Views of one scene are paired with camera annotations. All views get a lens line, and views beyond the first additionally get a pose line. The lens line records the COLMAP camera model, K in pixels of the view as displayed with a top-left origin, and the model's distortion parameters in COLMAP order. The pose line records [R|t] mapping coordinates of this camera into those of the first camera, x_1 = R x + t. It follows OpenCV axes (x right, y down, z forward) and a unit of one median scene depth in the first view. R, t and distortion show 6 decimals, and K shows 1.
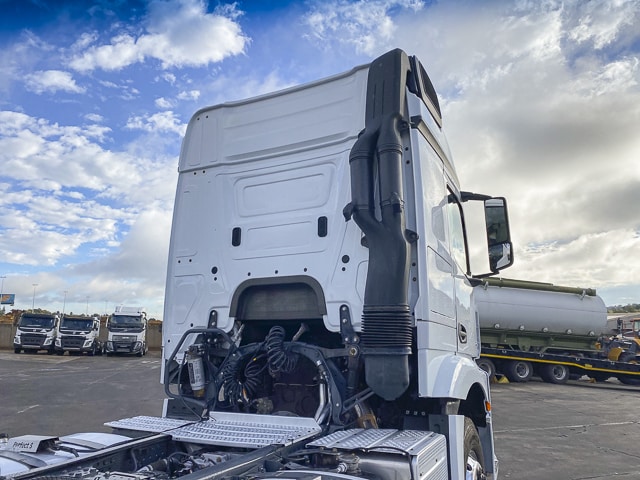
lens RADIAL K [[483.2, 0, 320.0], [0, 483.2, 240.0], [0, 0, 1]] dist [0.090422, -0.002440]
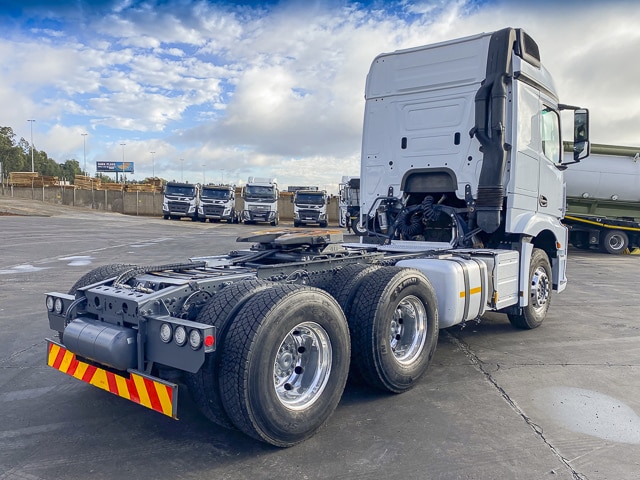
lens RADIAL K [[549.7, 0, 317.1], [0, 549.7, 254.9], [0, 0, 1]] dist [0.004674, -0.005757]
pose [[0.971704, 0.032961, -0.233890, -0.007337], [0.032074, 0.962631, 0.268910, -0.165138], [0.234013, -0.268802, 0.934336, -1.011351]]
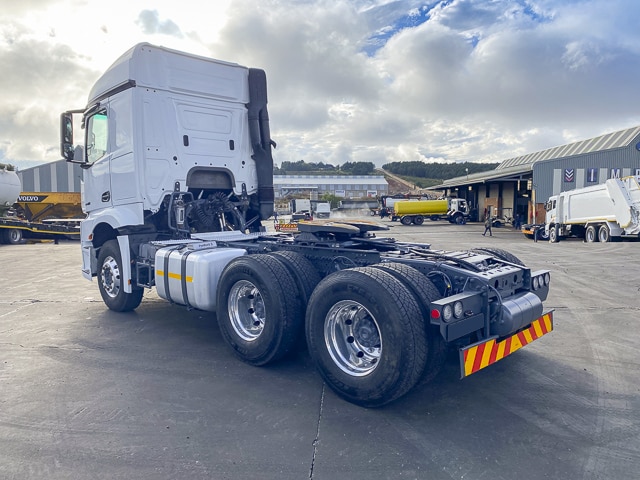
lens RADIAL K [[491.4, 0, 320.0], [0, 491.4, 240.0], [0, 0, 1]] dist [0.001044, -0.000427]
pose [[0.291148, -0.067304, 0.954307, -1.856514], [-0.172351, 0.977511, 0.121523, 0.047625], [-0.941025, -0.199857, 0.273001, -0.015308]]
